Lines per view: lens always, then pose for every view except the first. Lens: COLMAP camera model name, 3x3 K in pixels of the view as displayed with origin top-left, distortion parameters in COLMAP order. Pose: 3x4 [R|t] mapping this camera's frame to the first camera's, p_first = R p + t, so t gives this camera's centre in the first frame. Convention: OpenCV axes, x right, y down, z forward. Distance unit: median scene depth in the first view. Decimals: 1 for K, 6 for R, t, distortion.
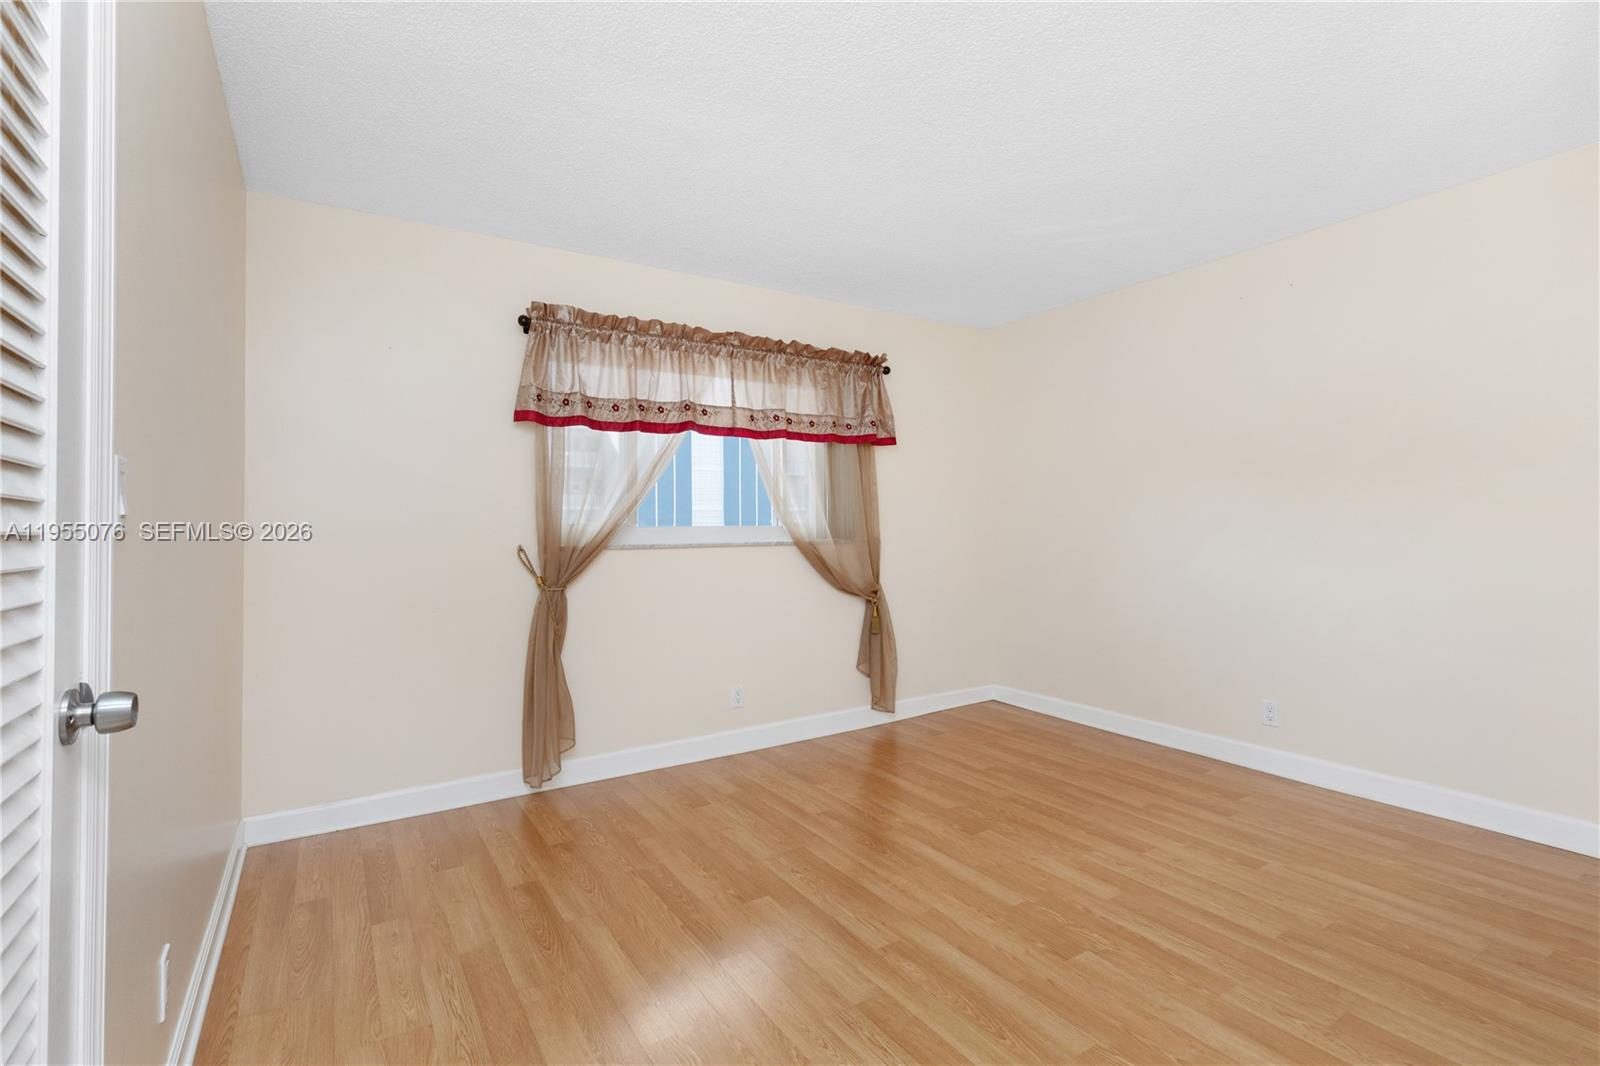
lens RADIAL K [[718.4, 0, 801.1], [0, 718.4, 529.8], [0, 0, 1]] dist [0.007120, -0.002803]
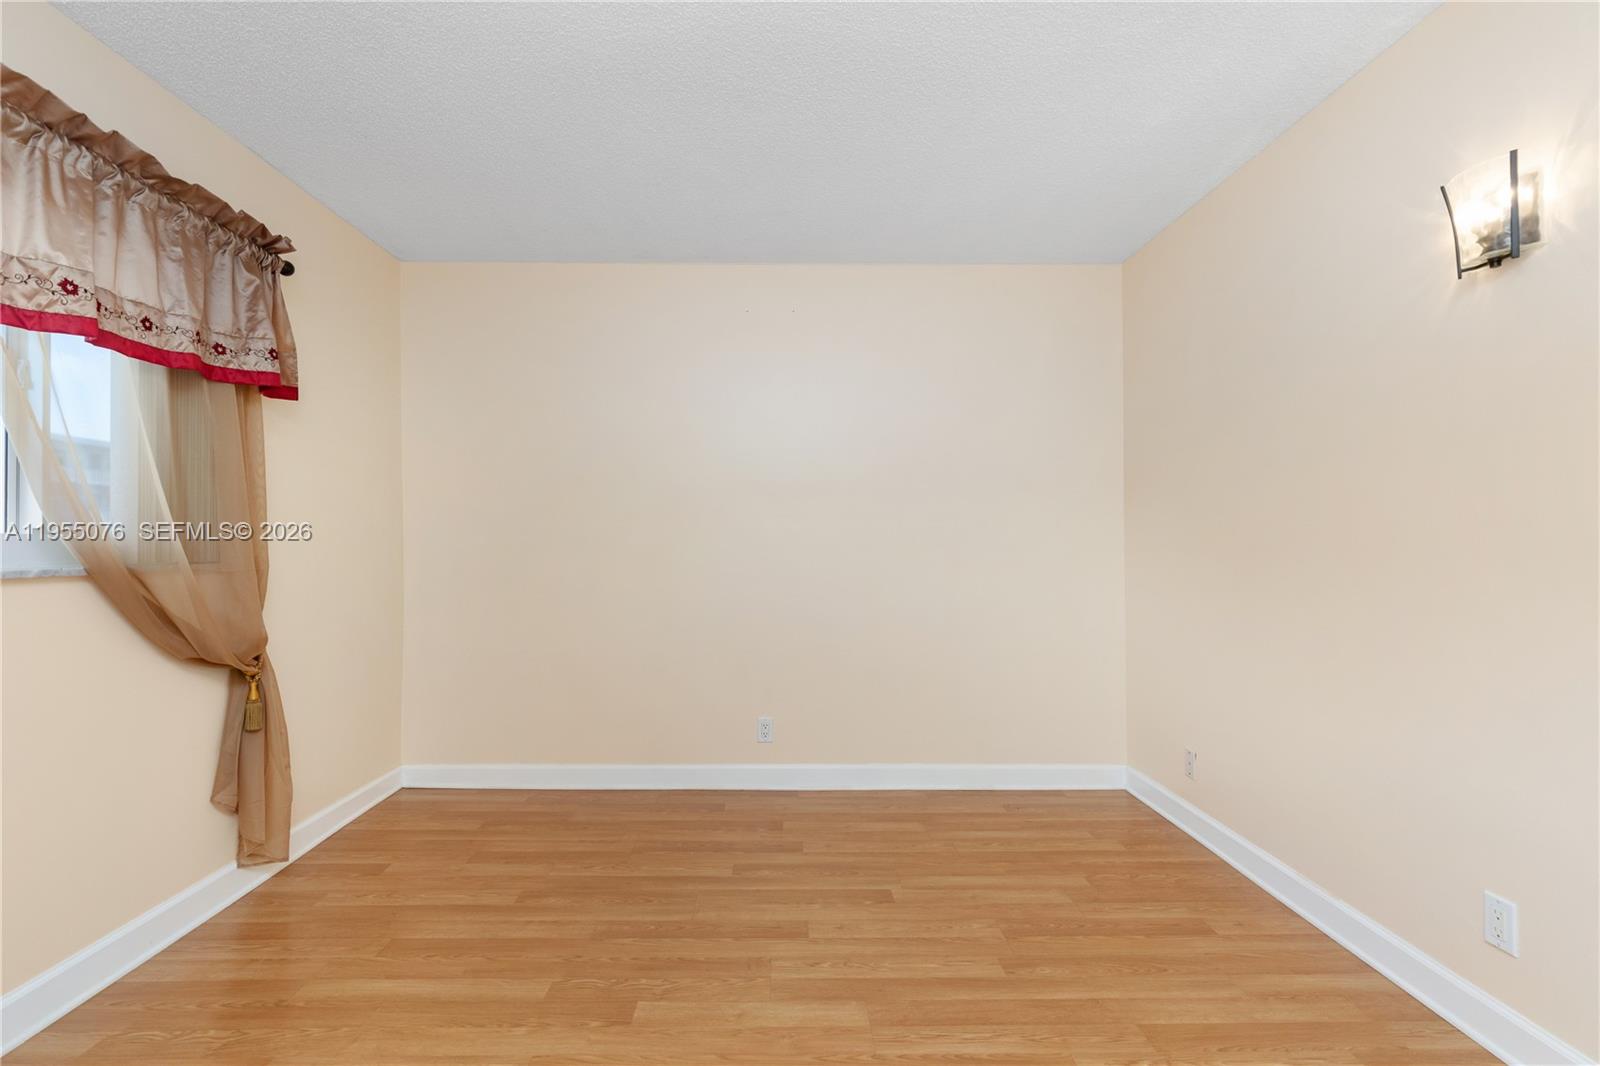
lens RADIAL K [[718.4, 0, 794.0], [0, 718.4, 543.3], [0, 0, 1]] dist [0.007120, -0.002803]
pose [[0.540629, 0.010668, 0.841193, -0.163170], [-0.003829, 0.999940, -0.010220, 0.003227], [-0.841252, 0.002304, 0.540638, 0.389416]]
